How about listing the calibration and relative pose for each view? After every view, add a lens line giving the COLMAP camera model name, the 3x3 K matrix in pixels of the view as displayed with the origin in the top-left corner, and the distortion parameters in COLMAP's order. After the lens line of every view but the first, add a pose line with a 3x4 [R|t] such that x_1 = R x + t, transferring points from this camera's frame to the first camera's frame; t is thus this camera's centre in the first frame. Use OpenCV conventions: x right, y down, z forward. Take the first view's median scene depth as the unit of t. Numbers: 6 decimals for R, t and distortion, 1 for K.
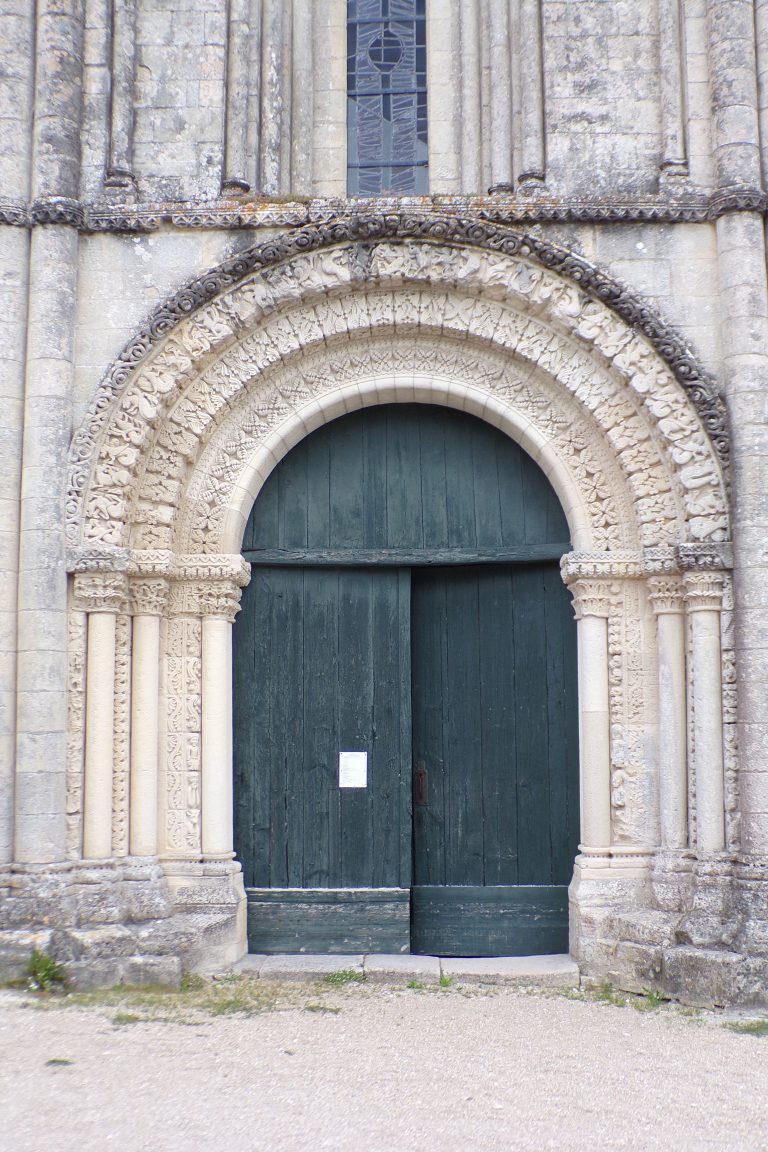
lens RADIAL K [[1384.2, 0, 384.3], [0, 1384.2, 575.4], [0, 0, 1]] dist [-0.095417, 0.000000]
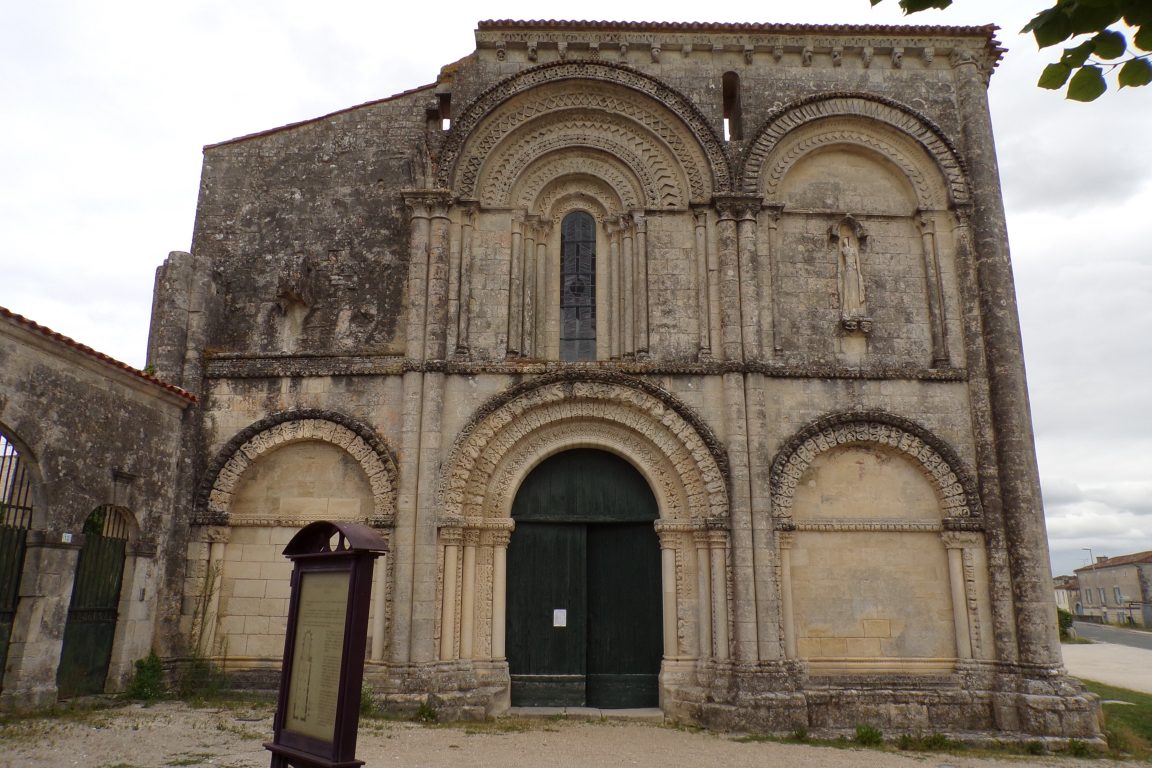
lens RADIAL K [[798.5, 0, 576.6], [0, 798.5, 379.7], [0, 0, 1]] dist [0.013004, -0.001732]
pose [[0.999098, 0.020359, 0.037254, -0.053855], [-0.014964, 0.990071, -0.139767, -0.059495], [-0.039730, 0.139083, 0.989483, -0.323162]]
